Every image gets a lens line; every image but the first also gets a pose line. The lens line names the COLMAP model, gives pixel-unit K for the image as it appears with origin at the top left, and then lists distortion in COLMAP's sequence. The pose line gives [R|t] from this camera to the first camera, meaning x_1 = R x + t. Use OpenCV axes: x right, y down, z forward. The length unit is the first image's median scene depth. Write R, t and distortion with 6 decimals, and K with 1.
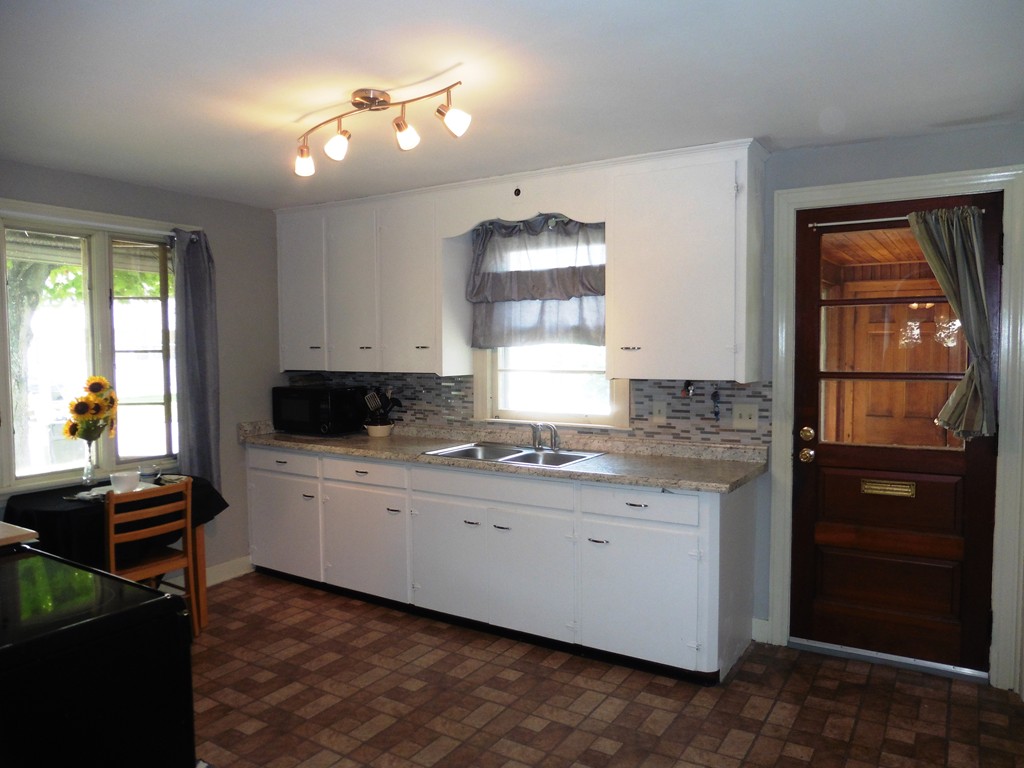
lens RADIAL K [[741.7, 0, 512.6], [0, 741.7, 382.4], [0, 0, 1]] dist [-0.056188, 0.012201]
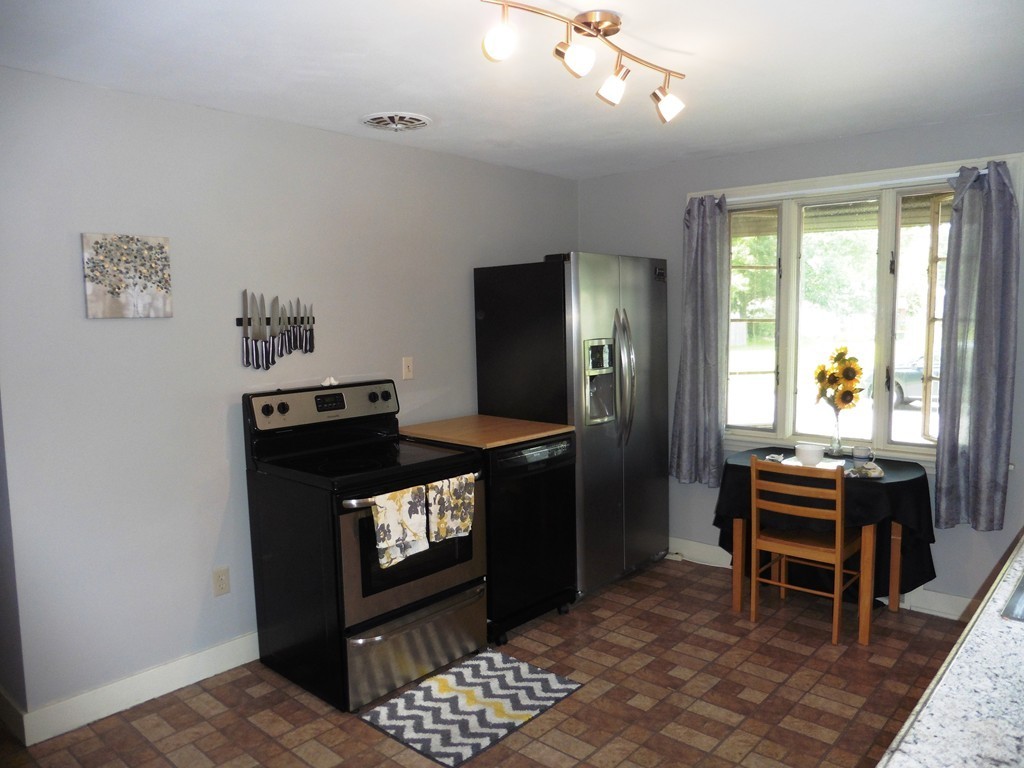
lens RADIAL K [[741.7, 0, 512.9], [0, 741.7, 387.6], [0, 0, 1]] dist [-0.056188, 0.012201]
pose [[-0.156785, 0.107672, -0.981746, 0.512252], [-0.042612, 0.992376, 0.115643, -0.052929], [0.986713, 0.059965, -0.151002, 0.803675]]
